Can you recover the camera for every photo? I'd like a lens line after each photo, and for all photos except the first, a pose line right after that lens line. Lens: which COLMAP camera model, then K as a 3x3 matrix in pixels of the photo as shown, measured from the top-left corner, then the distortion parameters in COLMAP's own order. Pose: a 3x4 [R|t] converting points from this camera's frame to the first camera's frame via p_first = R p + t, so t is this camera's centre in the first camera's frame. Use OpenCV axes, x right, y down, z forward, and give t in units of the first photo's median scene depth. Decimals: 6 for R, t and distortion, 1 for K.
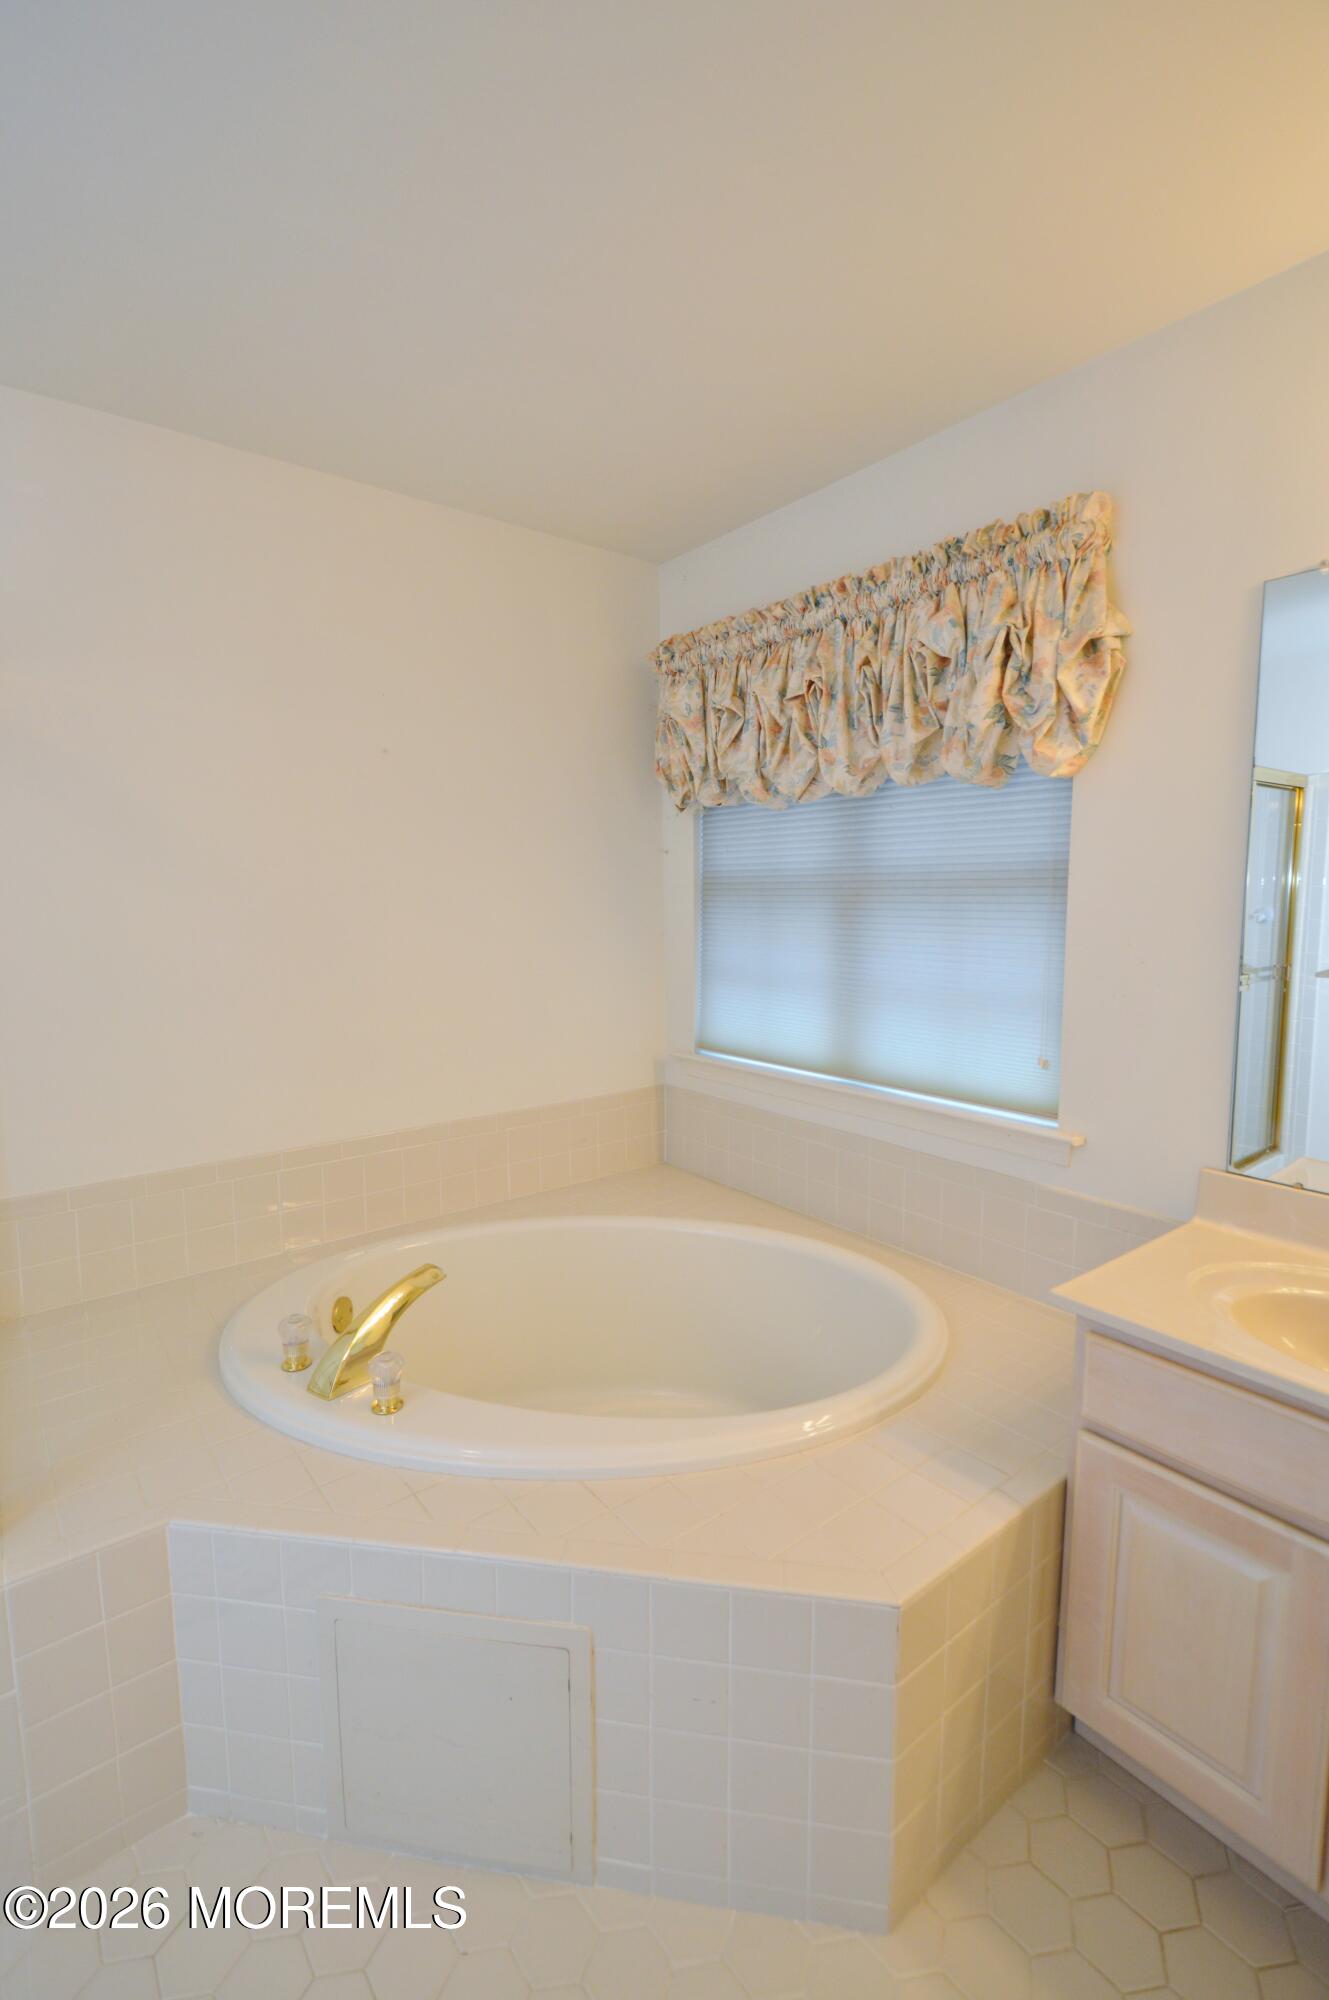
lens RADIAL K [[880.3, 0, 664.8], [0, 880.3, 1005.0], [0, 0, 1]] dist [-0.002357, 0.000680]
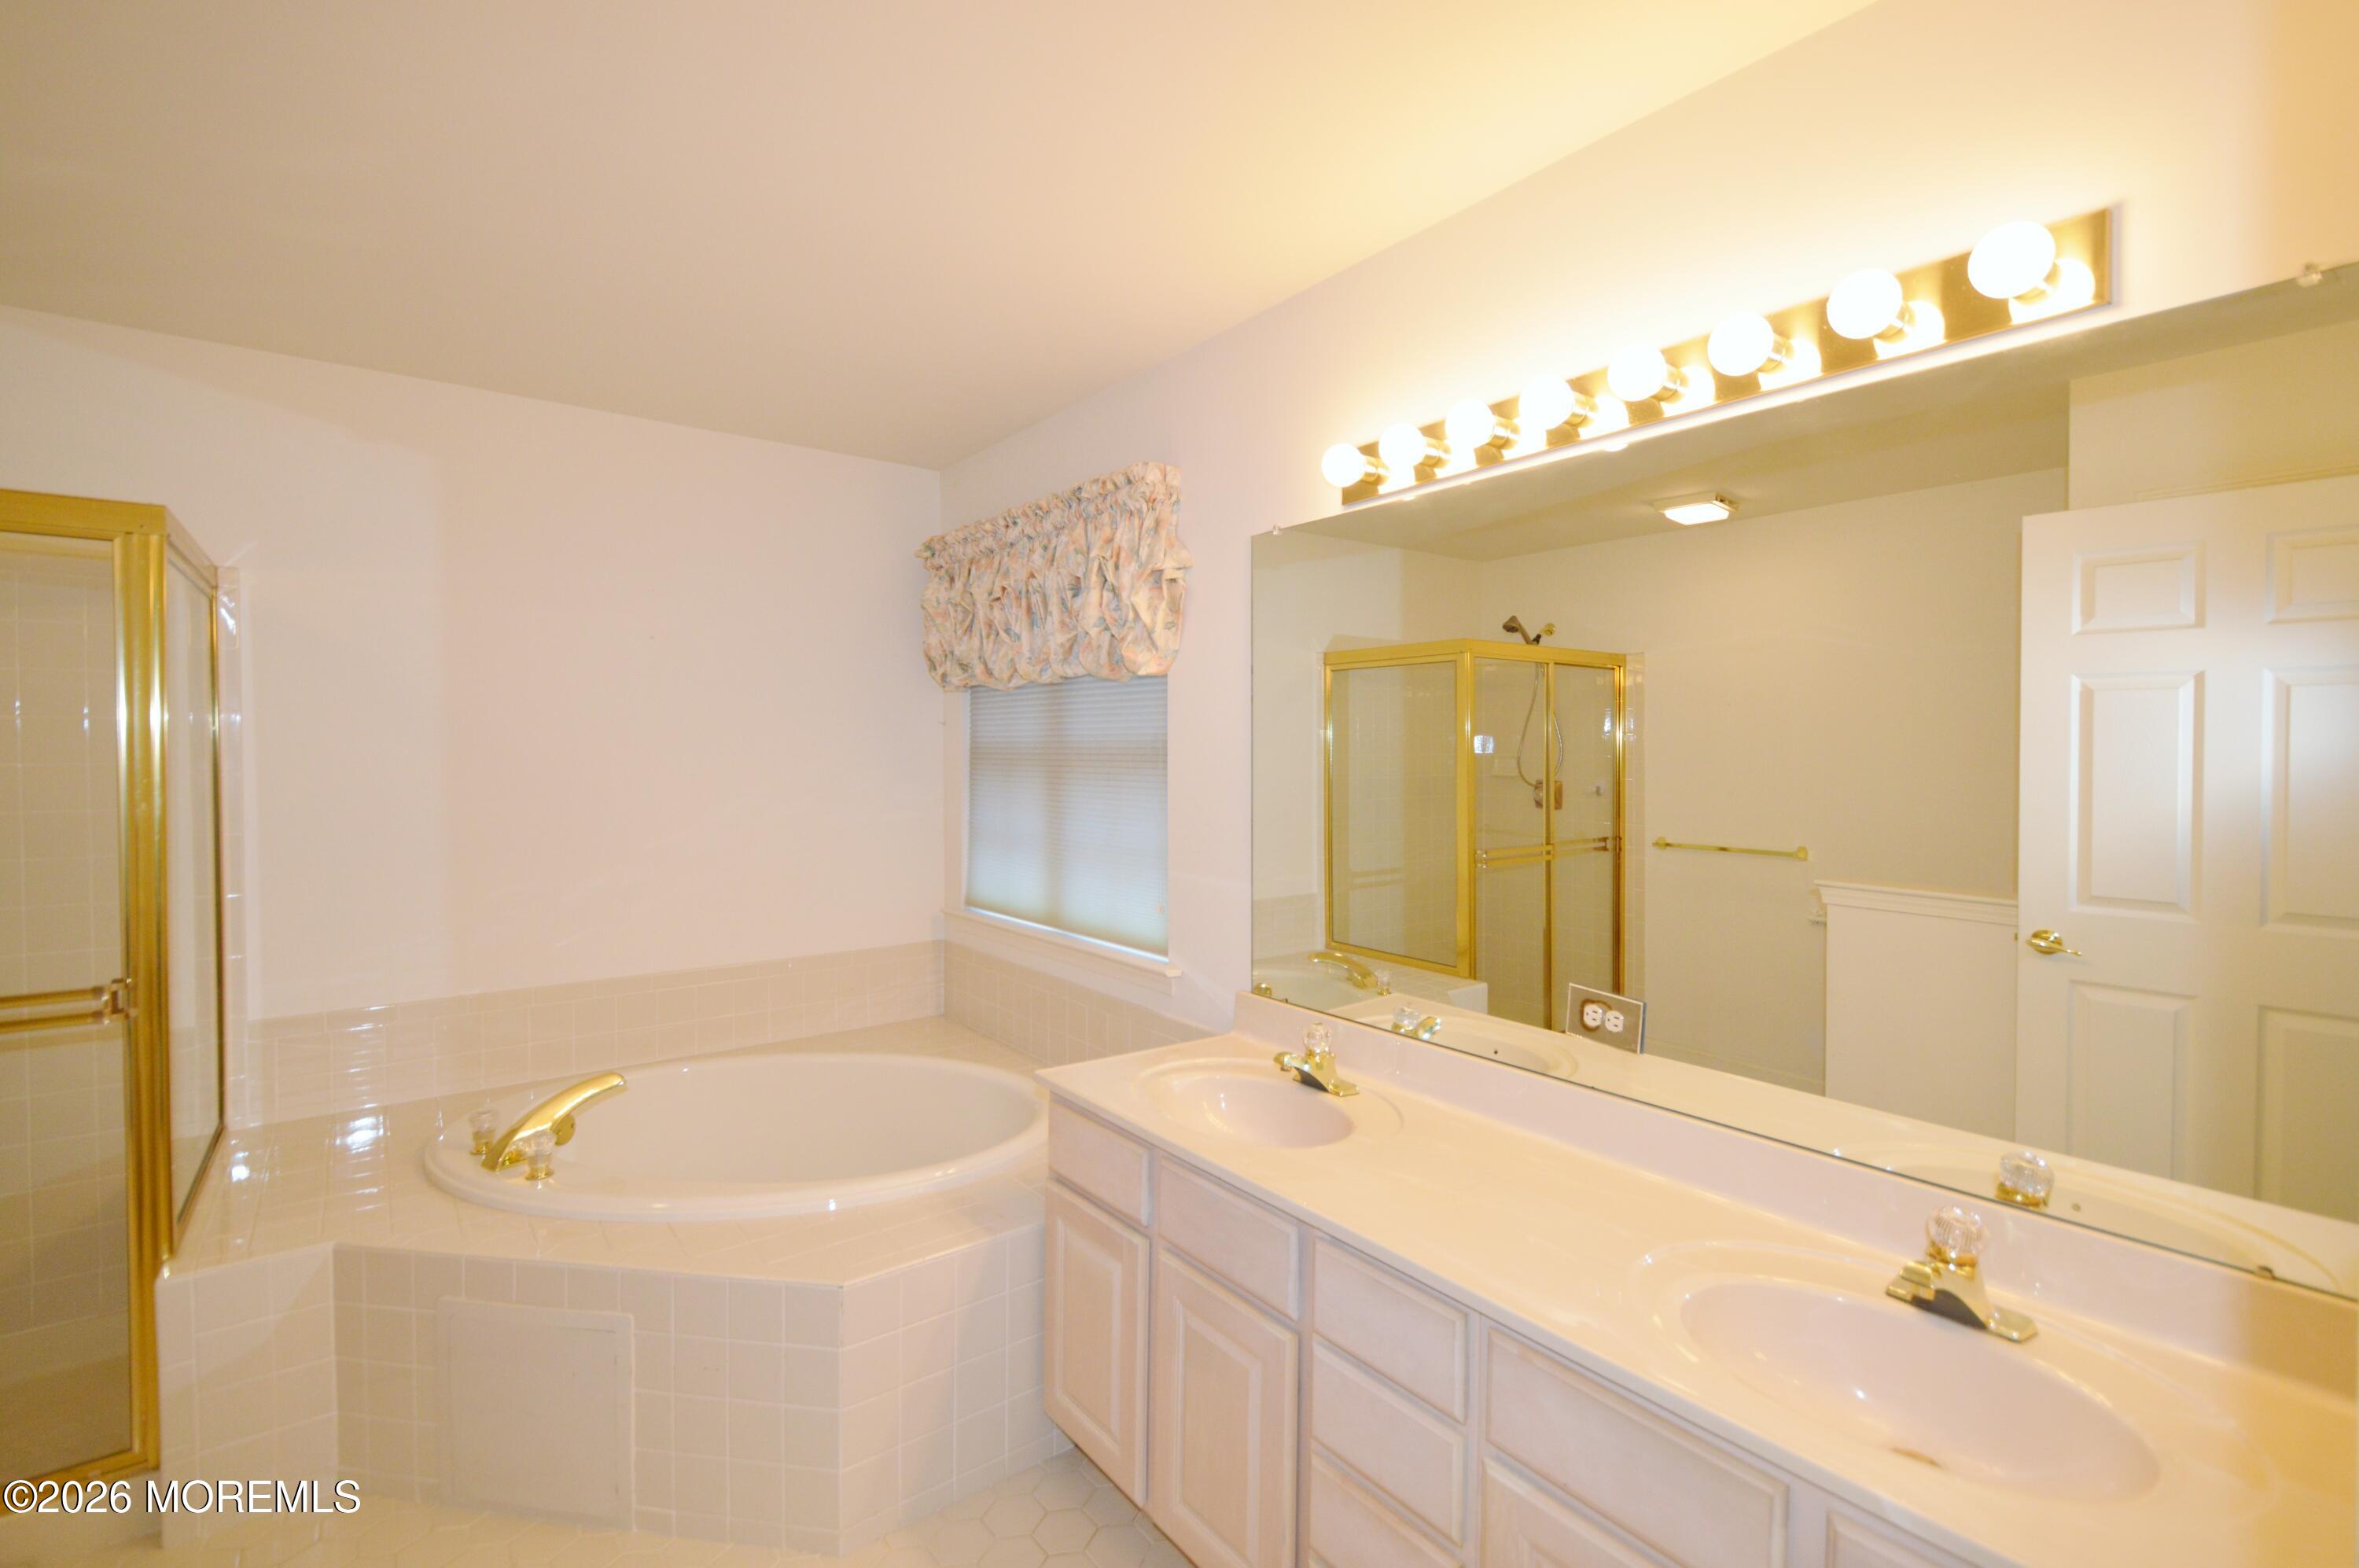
lens RADIAL K [[1005.3, 0, 1179.5], [0, 1005.3, 784.0], [0, 0, 1]] dist [-0.001490, -0.000058]
pose [[0.999931, 0.010683, 0.004887, 0.439266], [-0.010165, 0.995335, -0.095943, 0.027307], [-0.005889, 0.095887, 0.995375, -0.359739]]
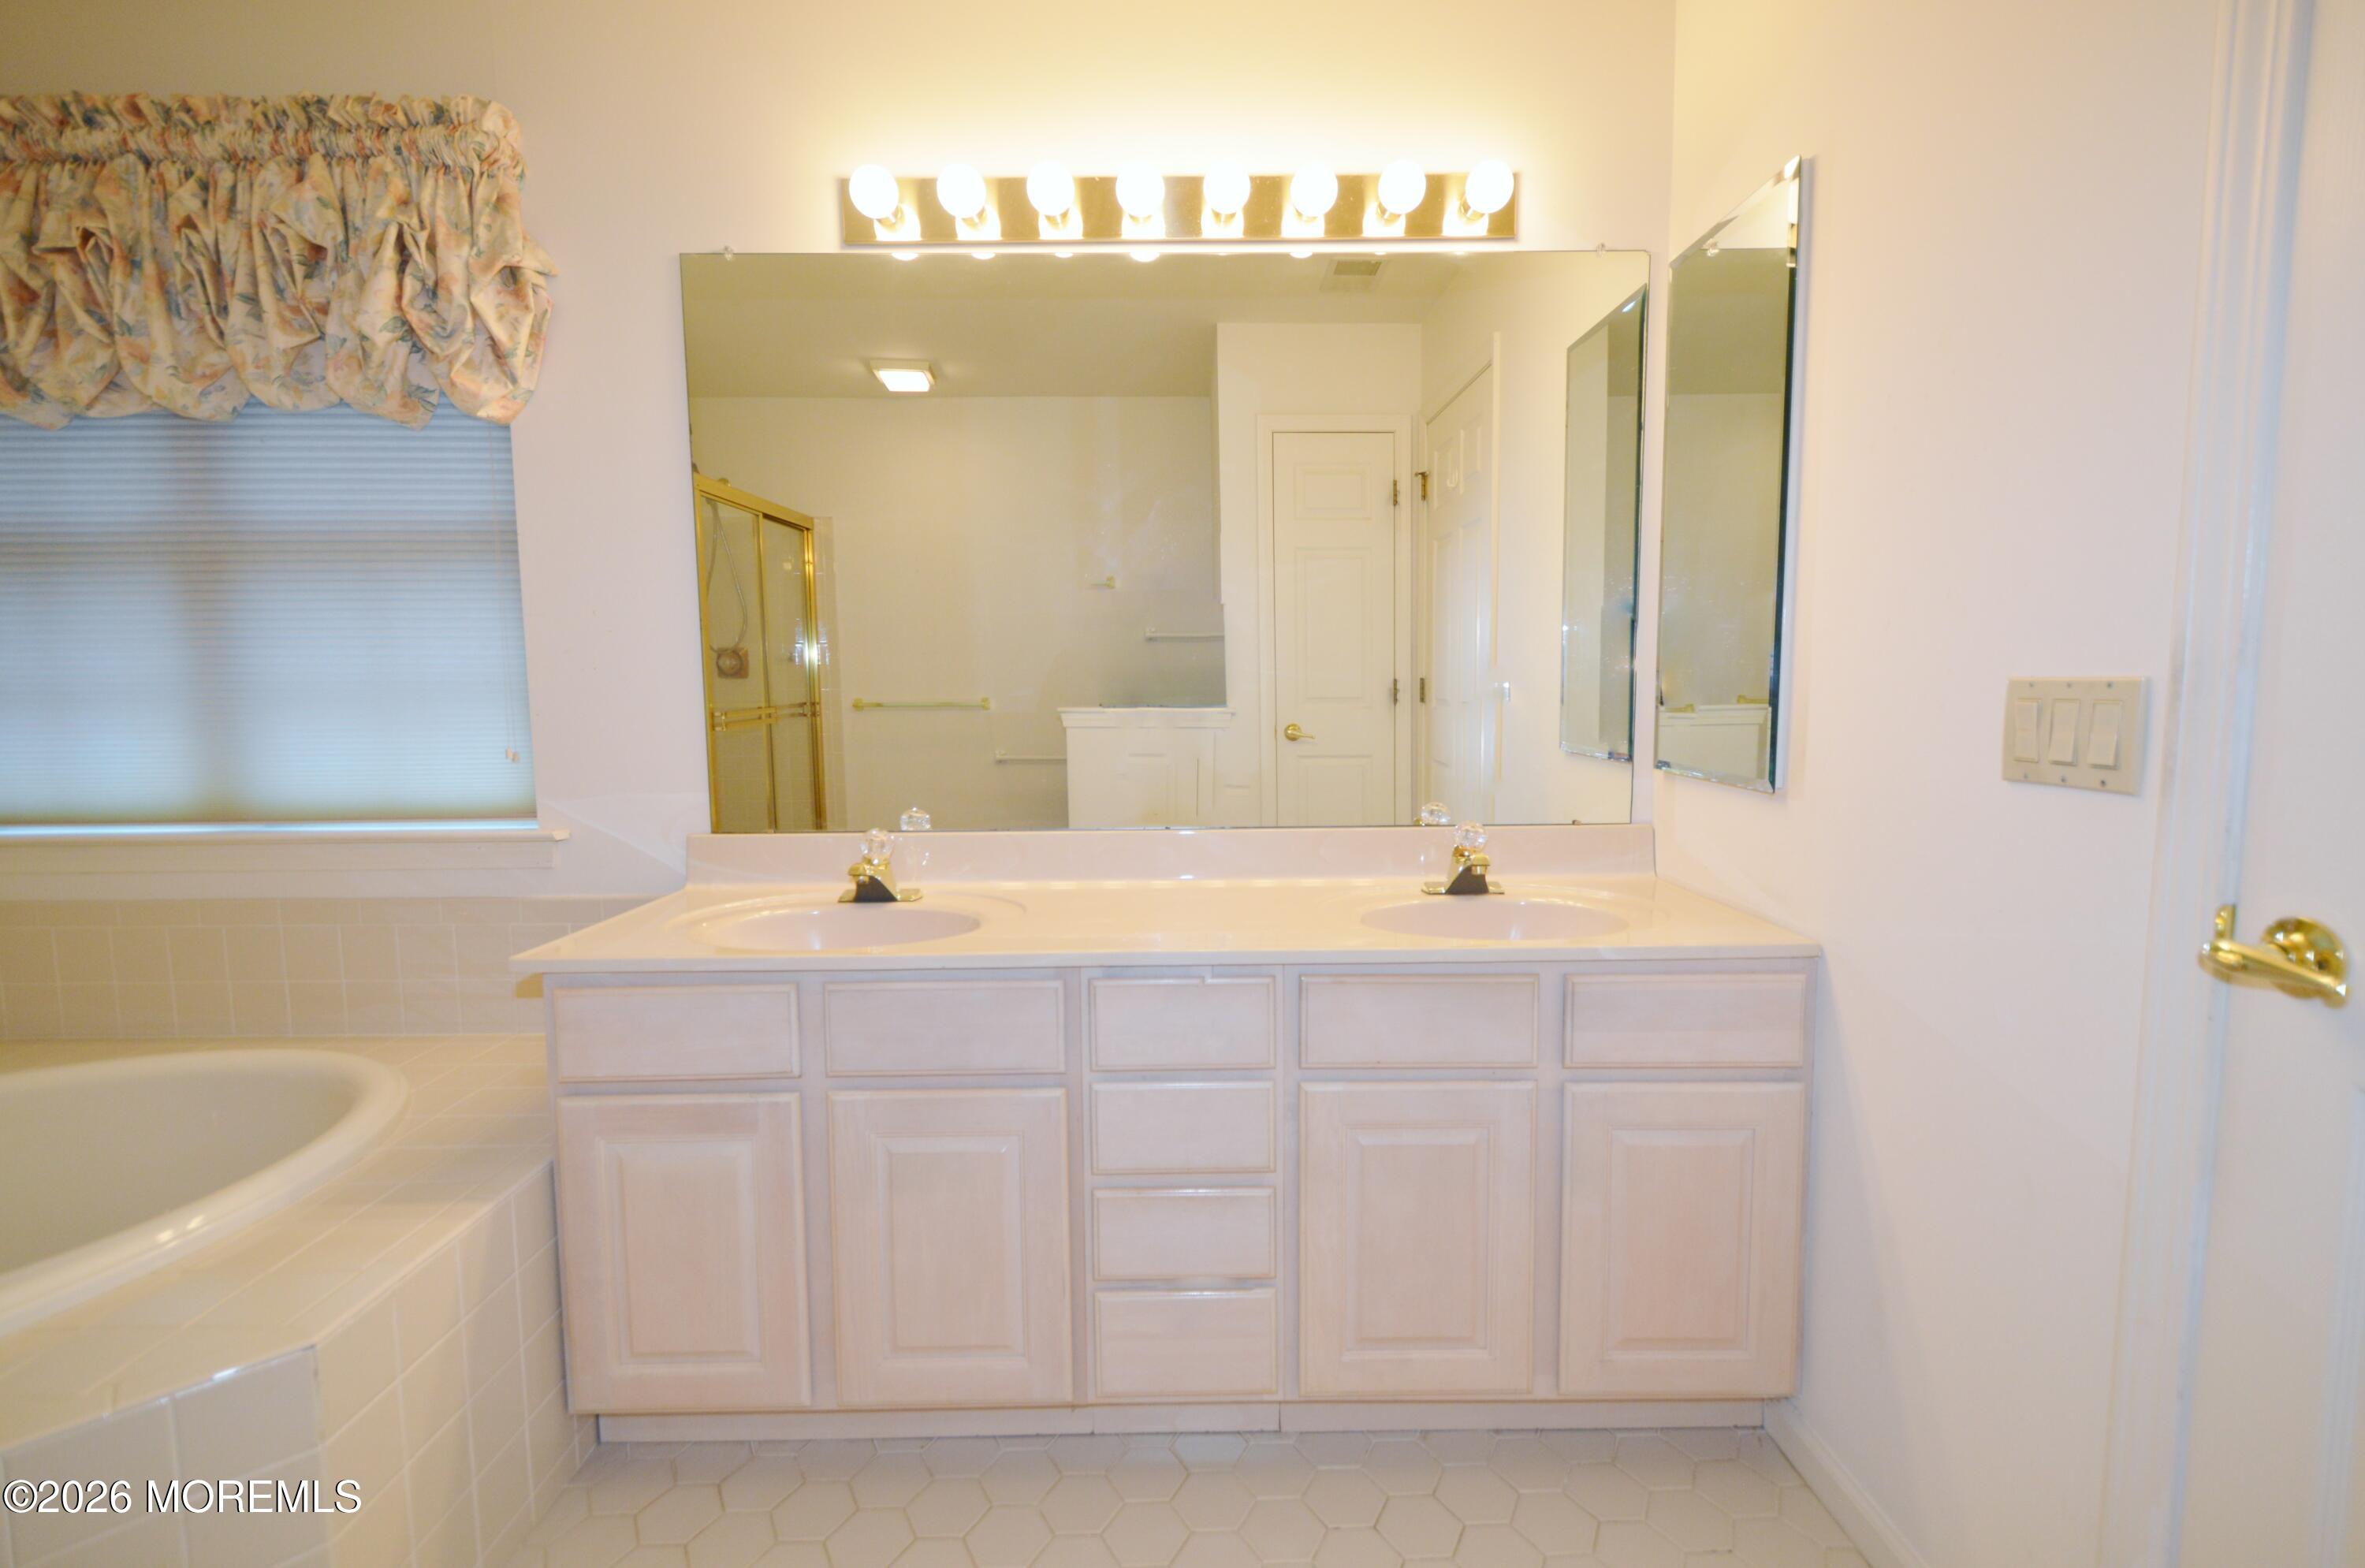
lens RADIAL K [[1041.0, 0, 1152.1], [0, 1041.0, 773.6], [0, 0, 1]] dist [-0.002357, 0.000680]
pose [[0.619052, -0.071417, 0.782096, 0.019337], [0.095449, 0.995316, 0.015337, 0.126009], [-0.779528, 0.065156, 0.622969, -0.123025]]
